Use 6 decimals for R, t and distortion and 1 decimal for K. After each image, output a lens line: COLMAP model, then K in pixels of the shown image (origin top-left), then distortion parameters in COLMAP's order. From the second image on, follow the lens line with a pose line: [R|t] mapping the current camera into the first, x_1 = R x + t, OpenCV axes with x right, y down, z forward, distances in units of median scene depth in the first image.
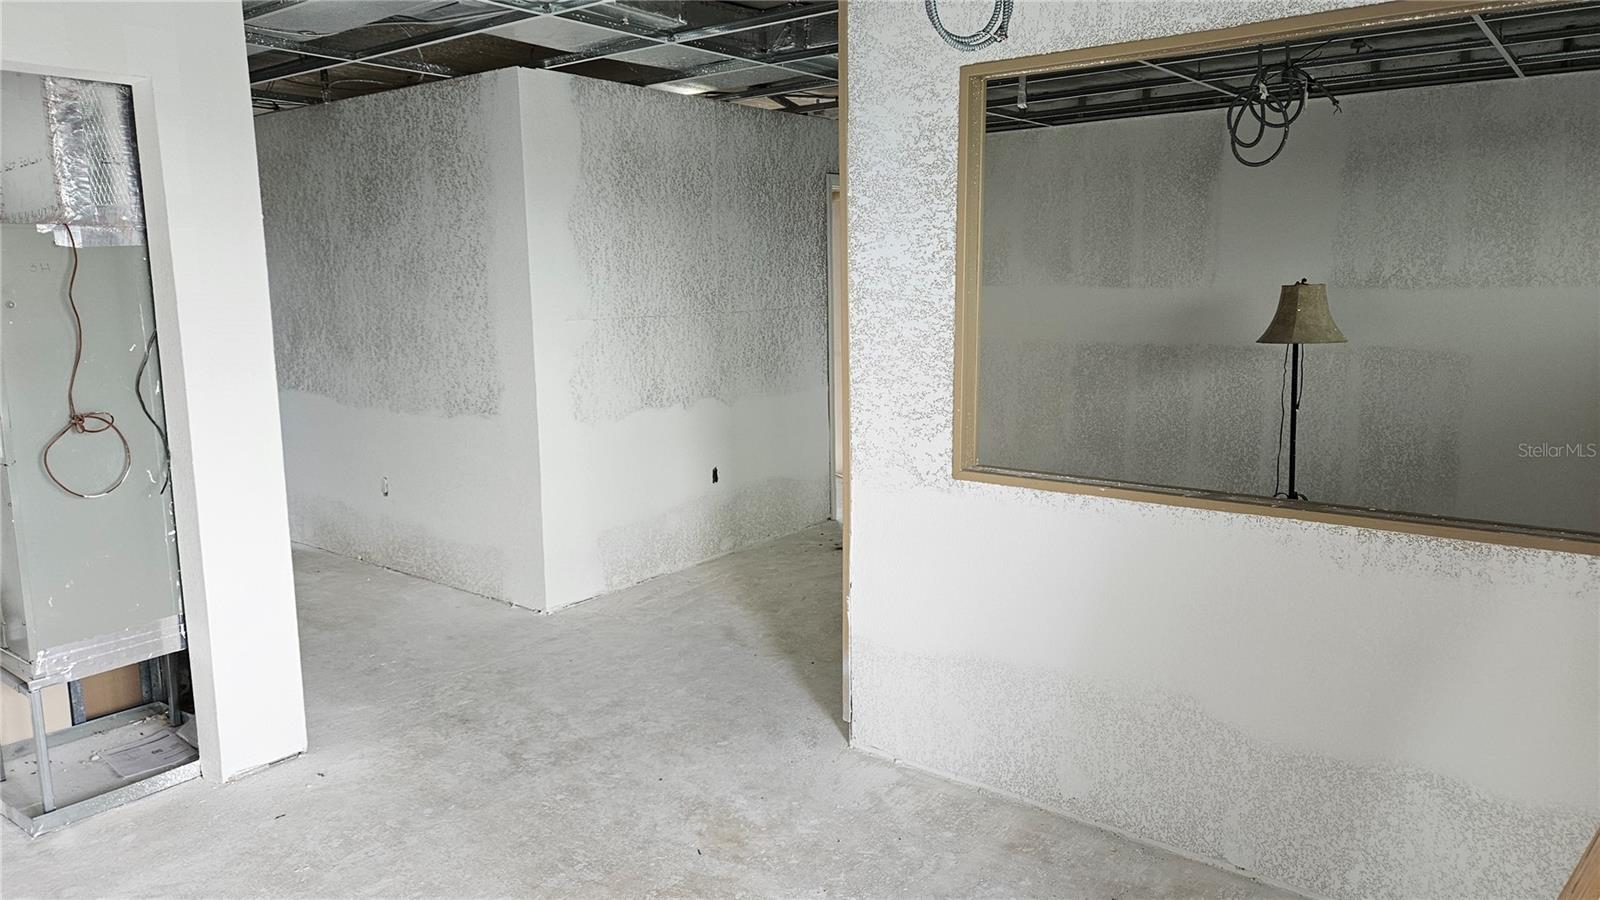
lens RADIAL K [[1067.5, 0, 774.5], [0, 1067.5, 440.0], [0, 0, 1]] dist [0.083226, -0.075413]
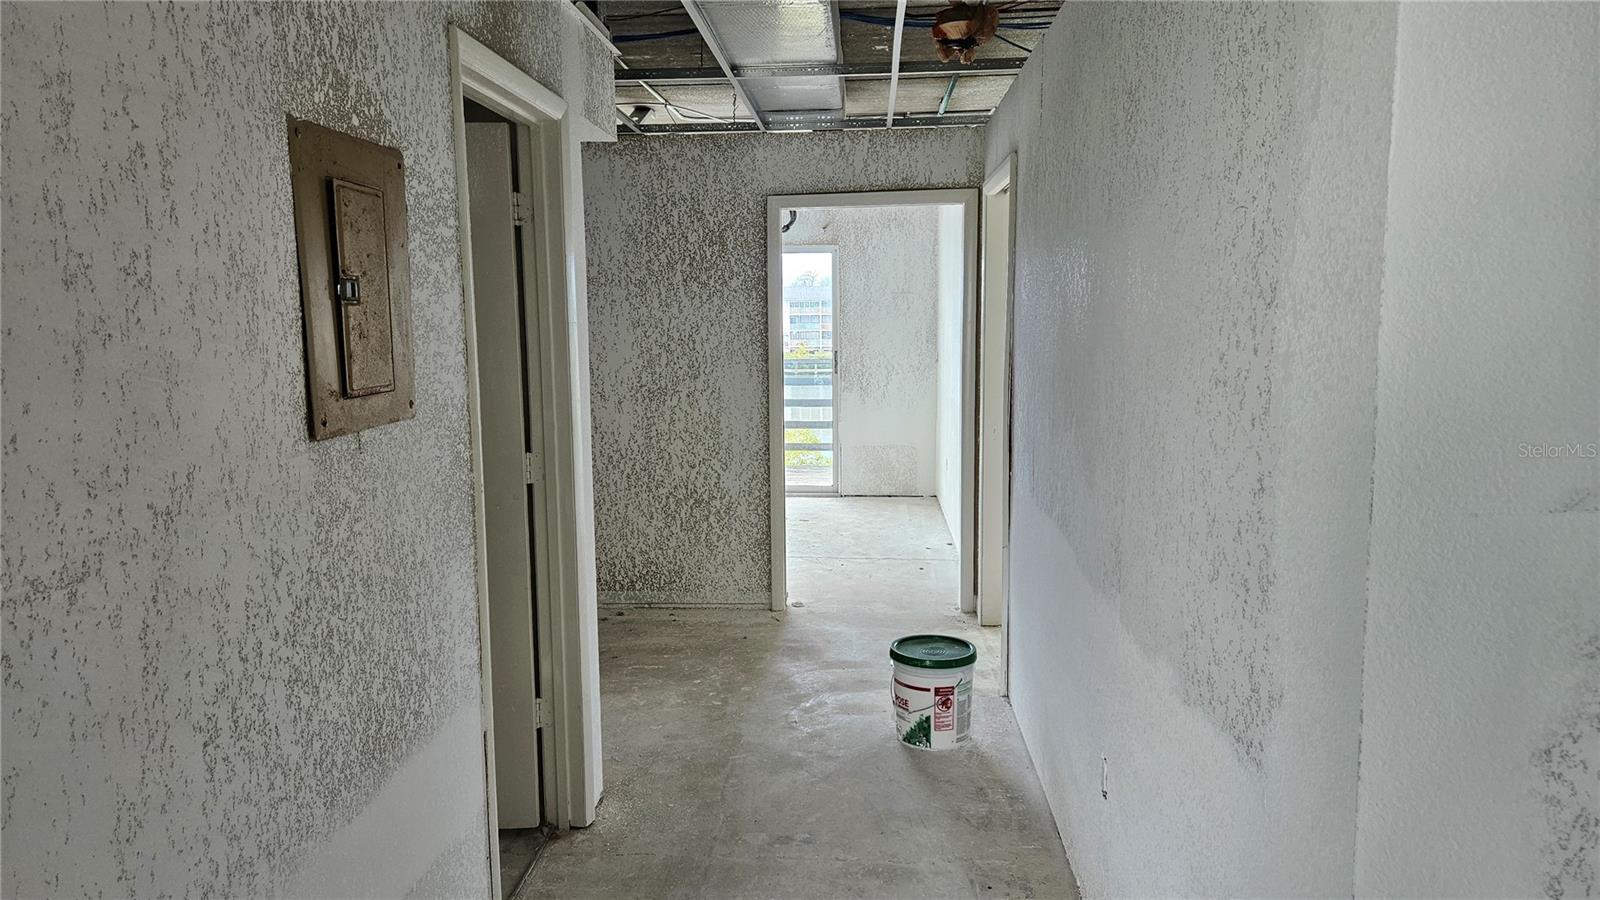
lens RADIAL K [[1067.5, 0, 774.5], [0, 1067.5, 440.0], [0, 0, 1]] dist [0.083226, -0.075413]
pose [[0.551219, 0.109846, -0.827098, -0.132878], [-0.125012, 0.990979, 0.048296, -0.172631], [0.824942, 0.076776, 0.559978, 1.055791]]
